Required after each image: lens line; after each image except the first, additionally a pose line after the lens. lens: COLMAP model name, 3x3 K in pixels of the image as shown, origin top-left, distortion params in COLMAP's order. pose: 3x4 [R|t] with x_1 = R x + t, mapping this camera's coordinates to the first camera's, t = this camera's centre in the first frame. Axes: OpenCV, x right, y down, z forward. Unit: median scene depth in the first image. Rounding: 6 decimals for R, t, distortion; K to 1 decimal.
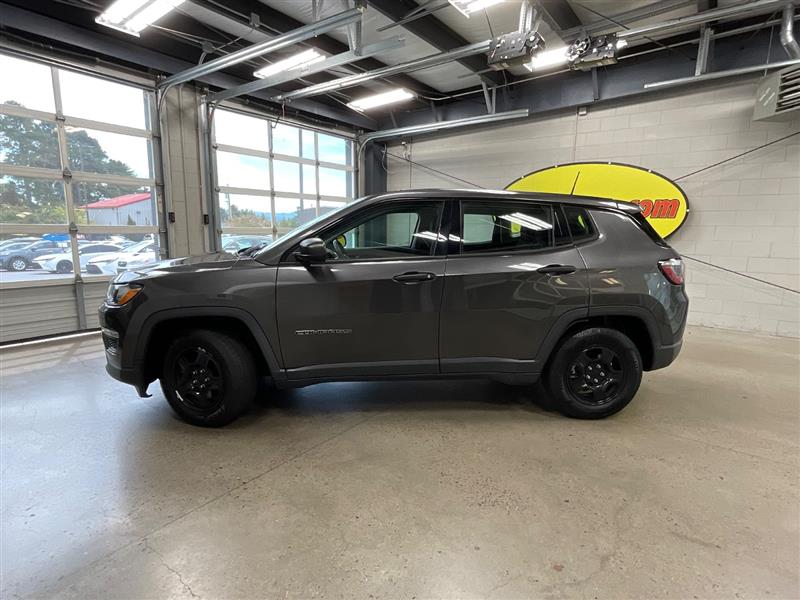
lens RADIAL K [[430.8, 0, 402.0], [0, 430.8, 301.1], [0, 0, 1]] dist [-0.010879, 0.008621]
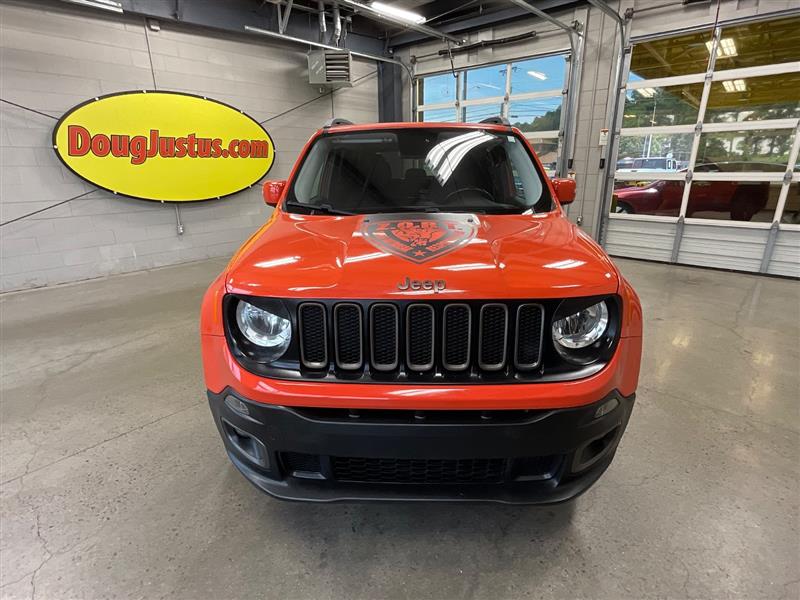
lens RADIAL K [[426.5, 0, 401.5], [0, 426.5, 302.7], [0, 0, 1]] dist [-0.017988, 0.013930]
pose [[0.081943, -0.325279, 0.942061, -0.621917], [0.178047, 0.934812, 0.307289, -0.129867], [-0.980604, 0.142551, 0.134516, 0.613974]]
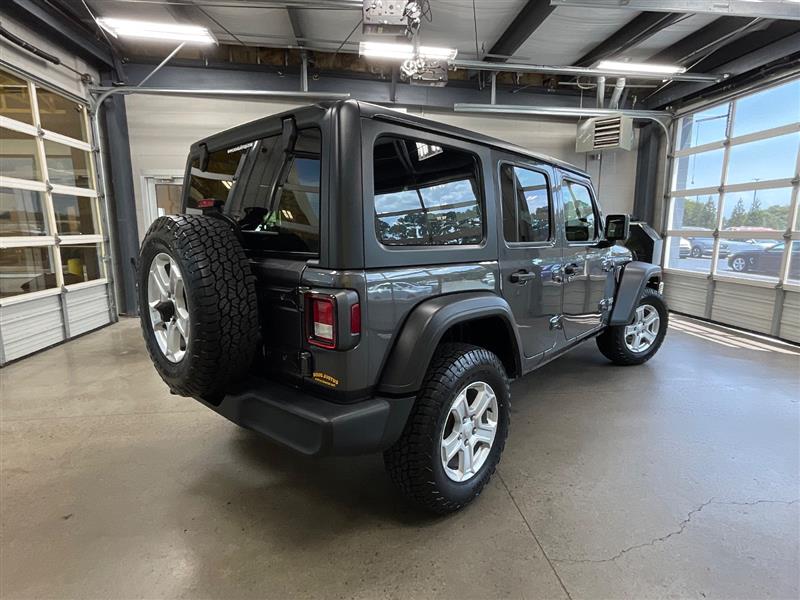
lens RADIAL K [[435.3, 0, 402.1], [0, 435.3, 302.0], [0, 0, 1]] dist [-0.020133, 0.015712]
pose [[-0.735916, 0.099031, -0.669792, 0.537731], [-0.124312, 0.952667, 0.277439, -0.175496], [0.665563, 0.287435, -0.688772, 1.056455]]
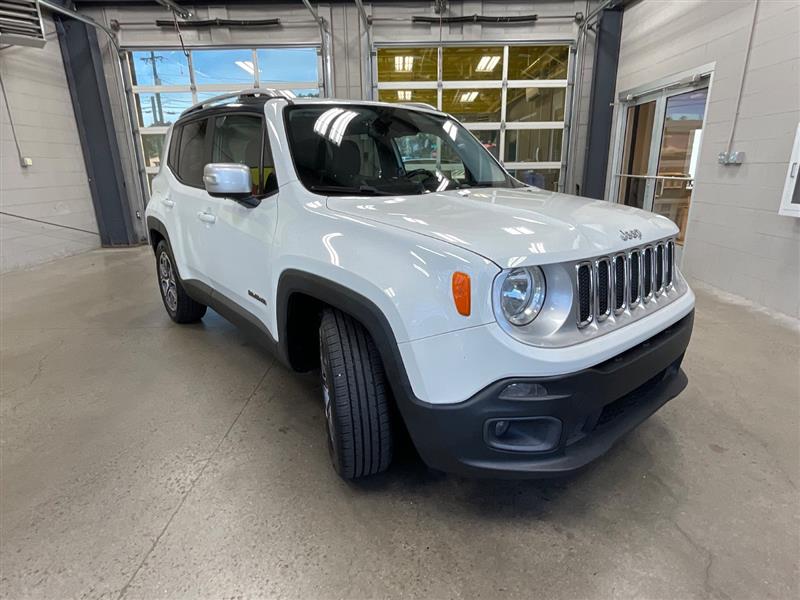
lens RADIAL K [[456.9, 0, 401.7], [0, 456.9, 302.7], [0, 0, 1]] dist [-0.017486, 0.012926]
pose [[-0.588466, -0.244343, 0.770716, -0.538917], [0.138996, 0.908476, 0.394146, -0.154325], [-0.796485, 0.339068, -0.500645, 0.915423]]
